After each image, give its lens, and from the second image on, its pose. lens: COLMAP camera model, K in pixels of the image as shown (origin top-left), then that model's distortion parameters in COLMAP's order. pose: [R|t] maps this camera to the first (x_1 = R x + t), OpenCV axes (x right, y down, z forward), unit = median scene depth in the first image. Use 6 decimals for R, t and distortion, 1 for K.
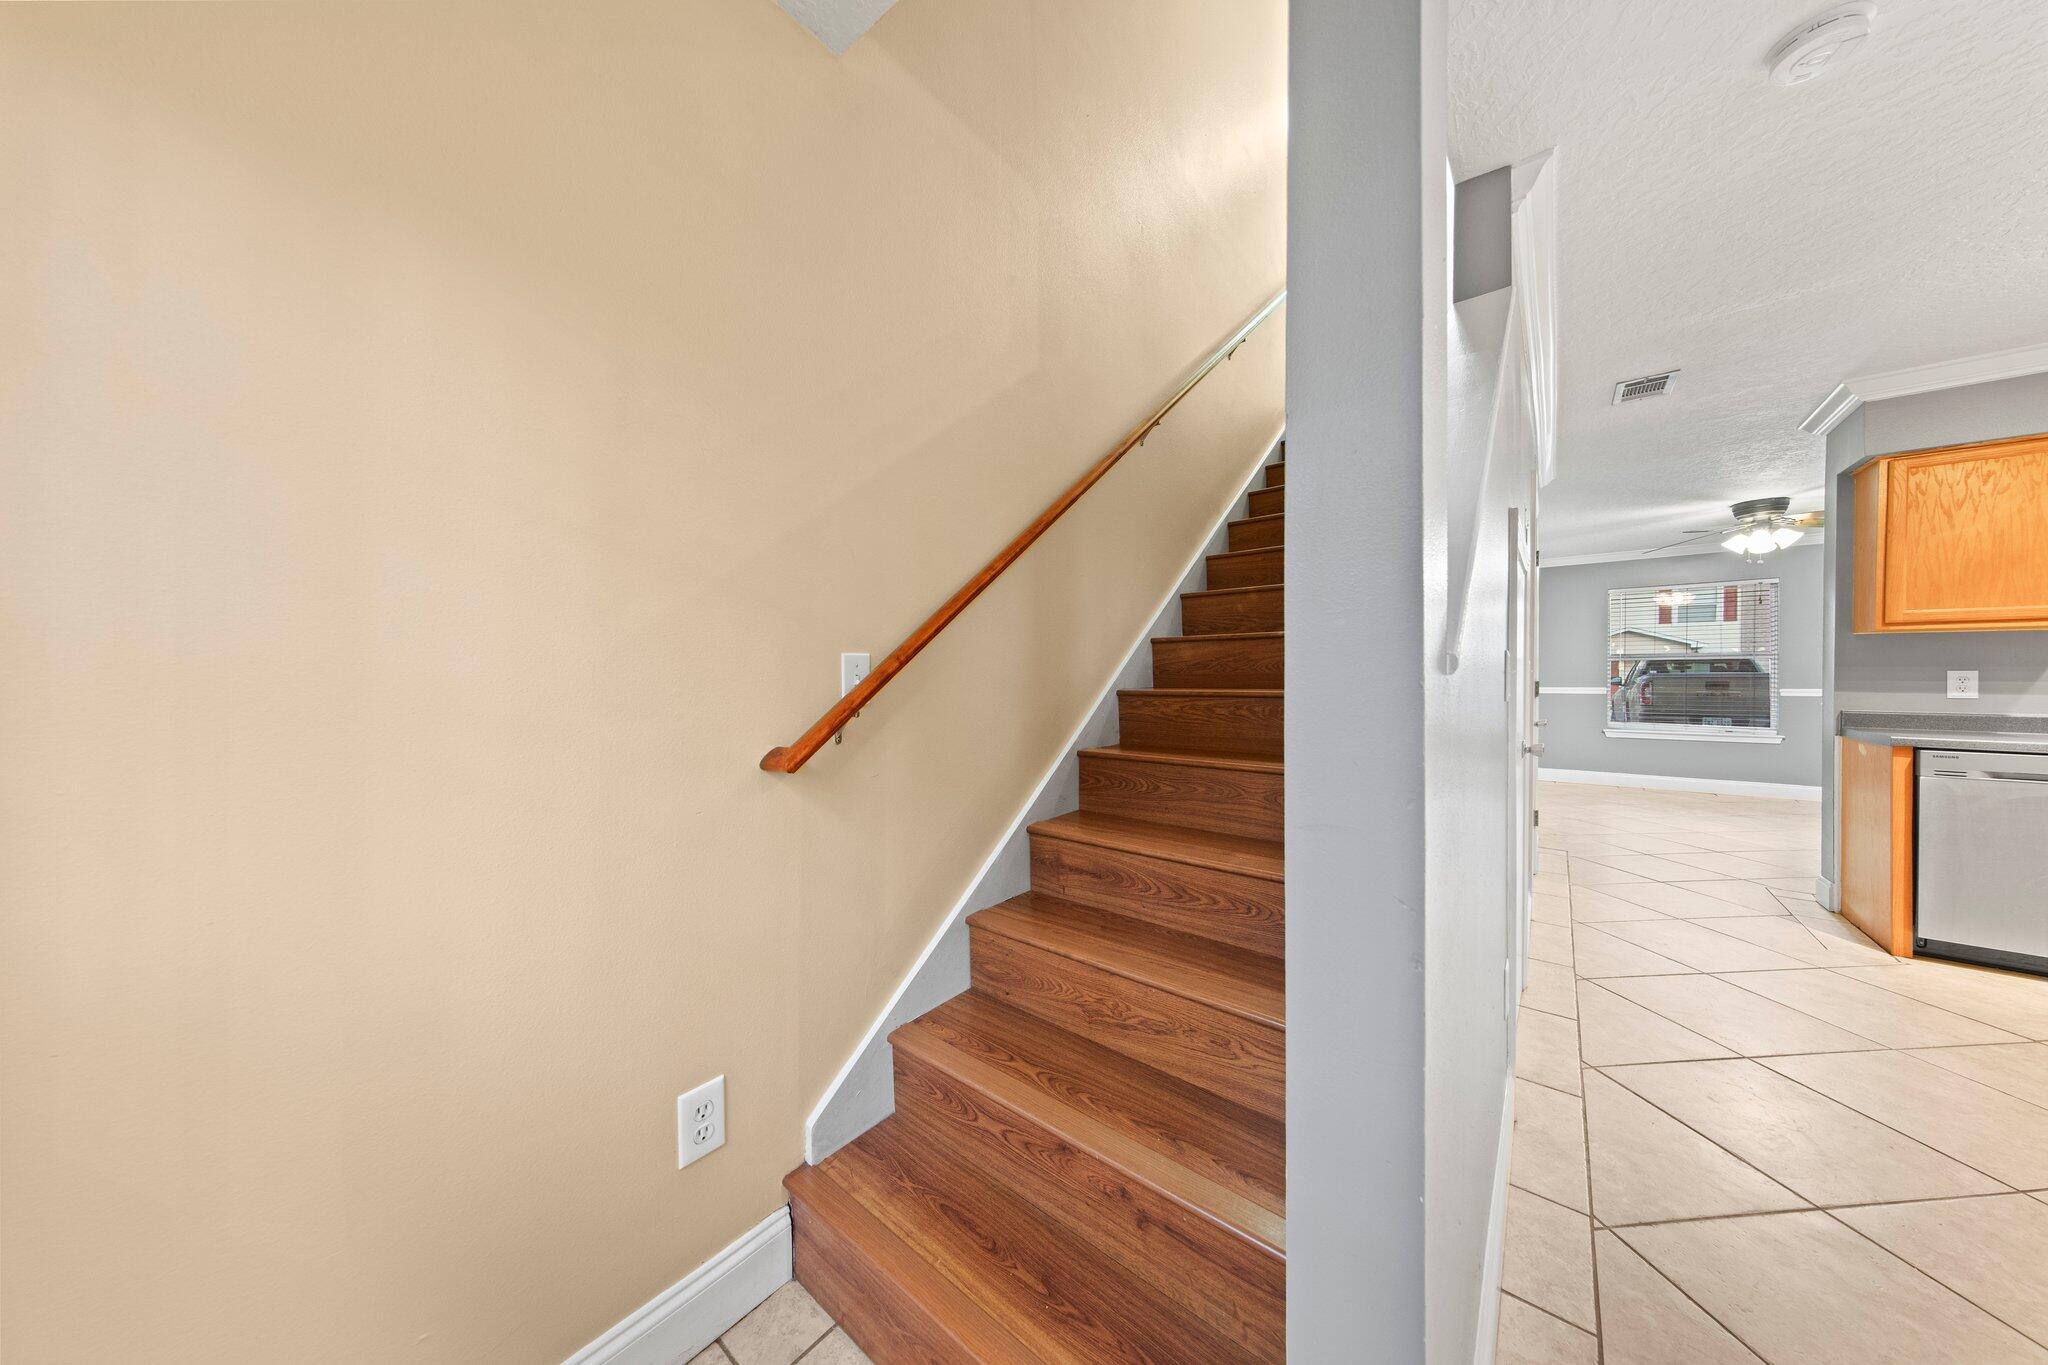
lens RADIAL K [[637.8, 0, 1024.0], [0, 637.8, 682.5], [0, 0, 1]] dist [0.002115, 0.000182]
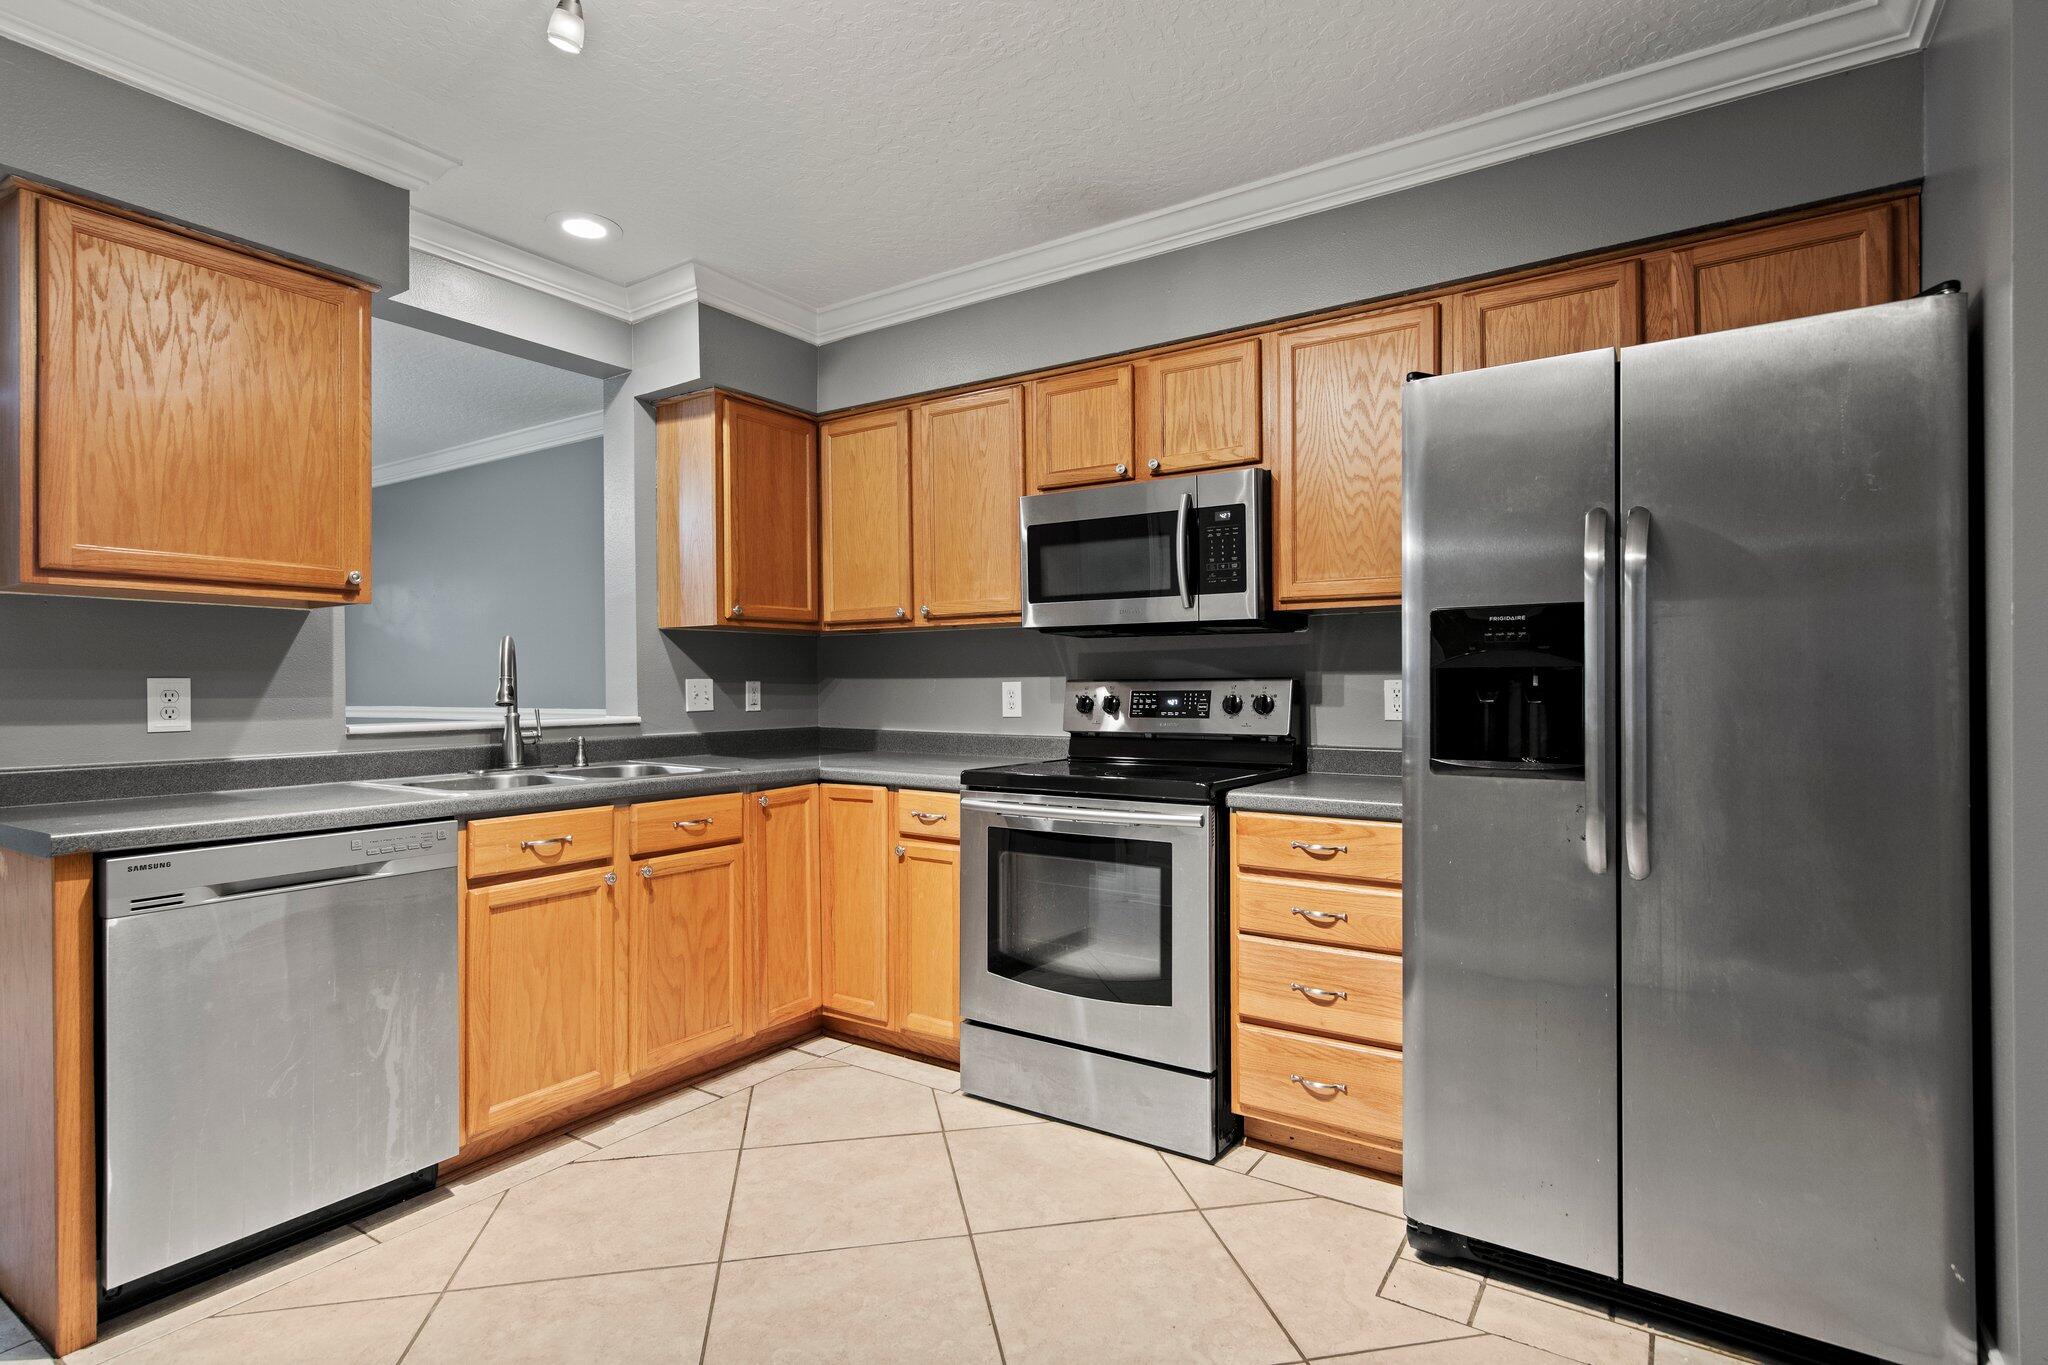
lens RADIAL K [[1020.7, 0, 1024.0], [0, 1020.7, 682.5], [0, 0, 1]] dist [0.005828, -0.000055]
pose [[-0.104035, 0.000859, 0.994573, 0.609866], [0.015741, 0.999876, 0.000783, -0.005069], [-0.994449, 0.015737, -0.104035, 0.428391]]
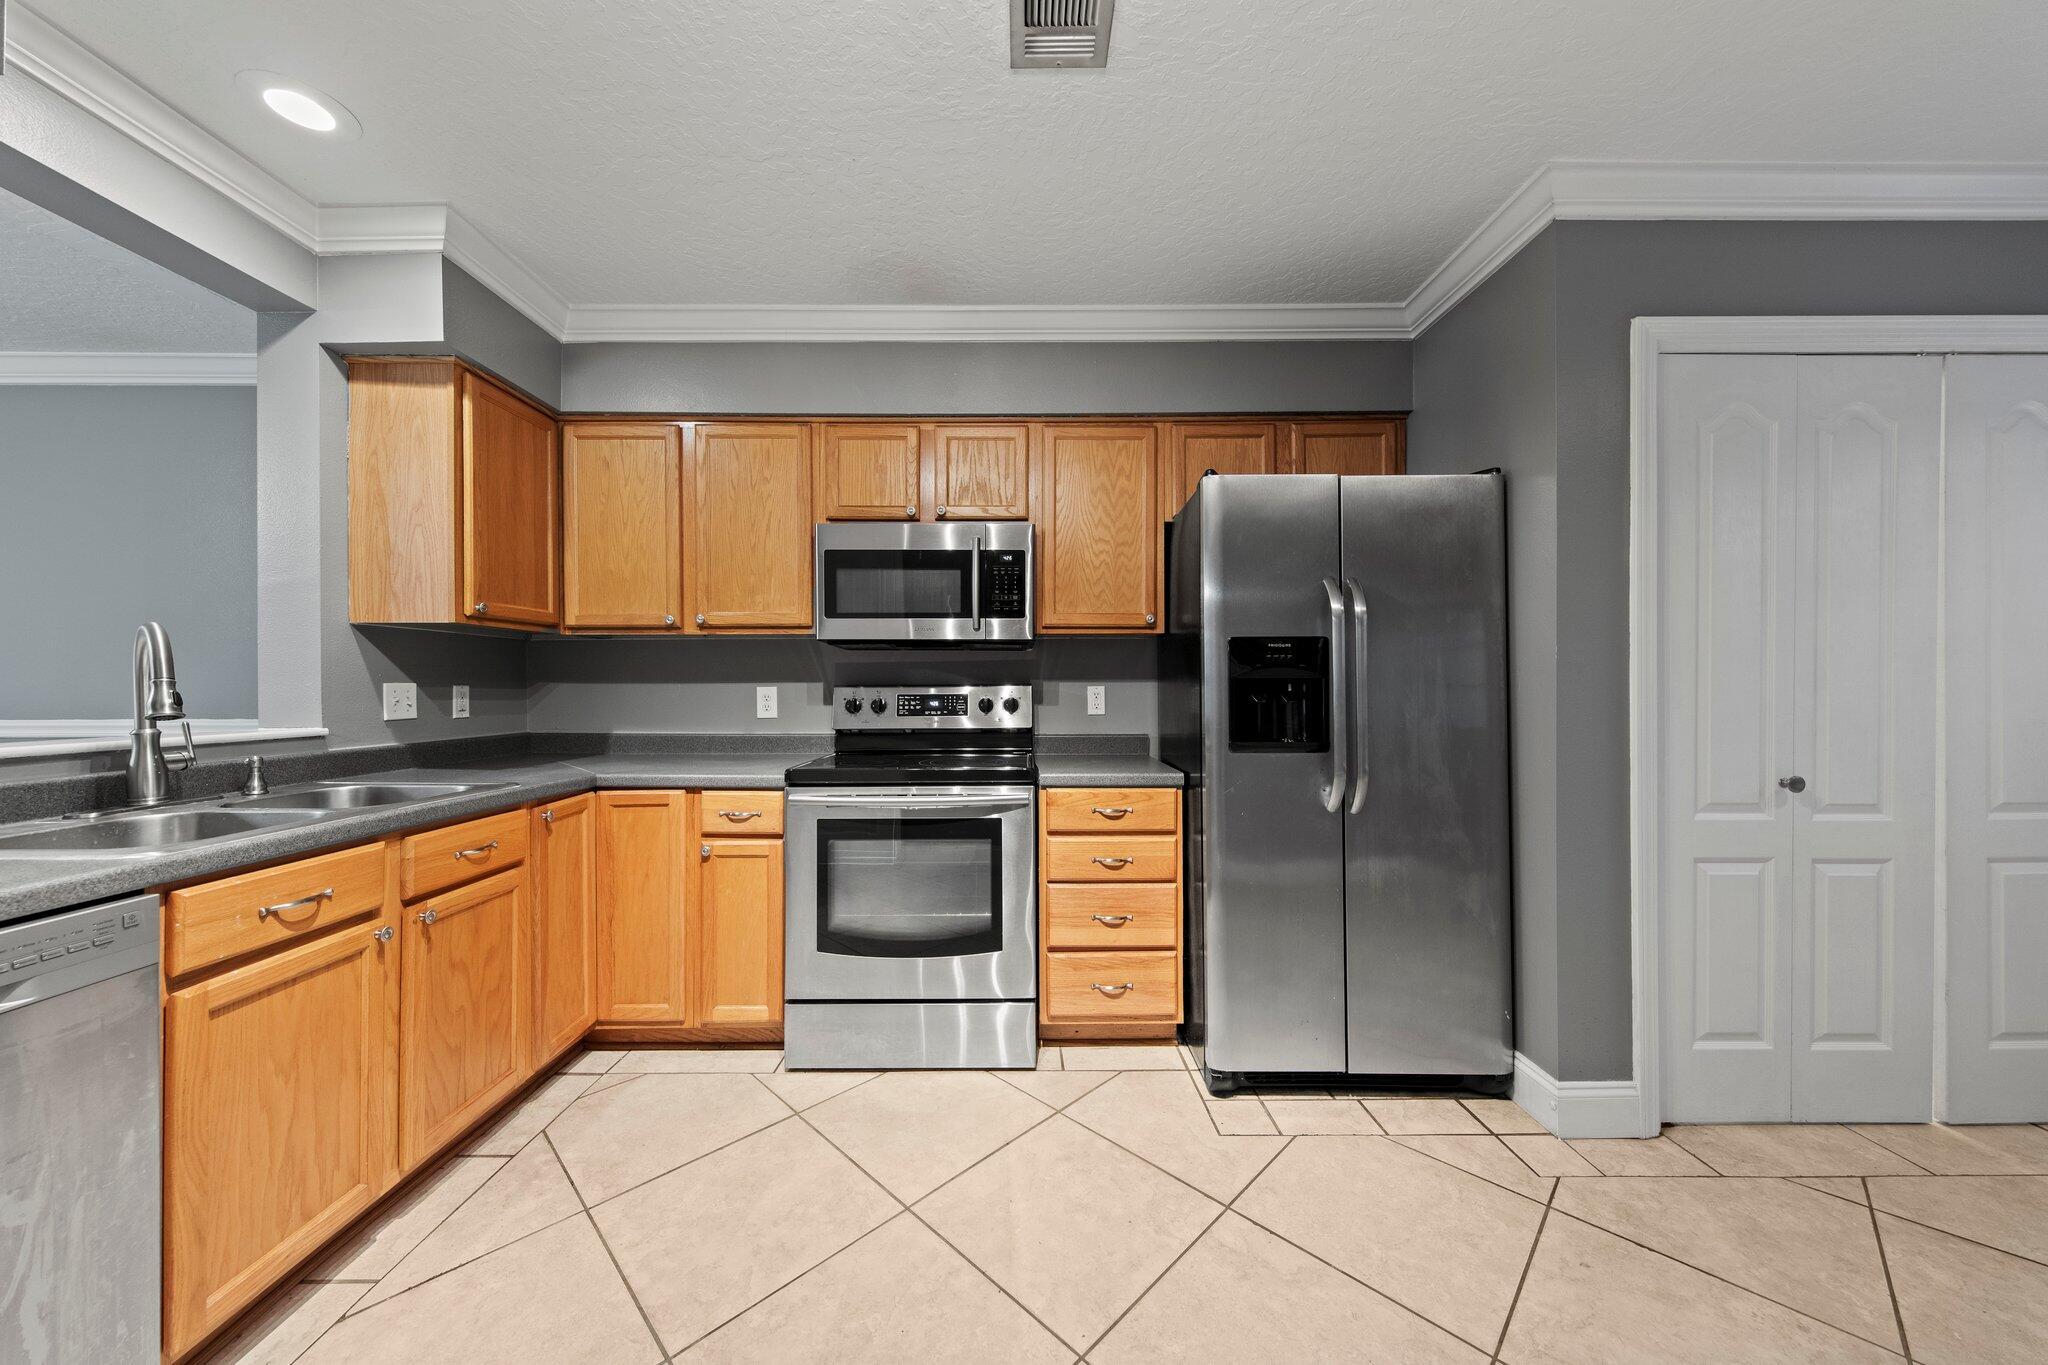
lens RADIAL K [[716.4, 0, 1020.1], [0, 716.4, 682.4], [0, 0, 1]] dist [0.005015, -0.001556]
pose [[-0.644032, 0.004807, 0.764984, 0.889913], [0.010956, 0.999936, 0.002941, -0.010613], [-0.764920, 0.010275, -0.644043, 0.700290]]
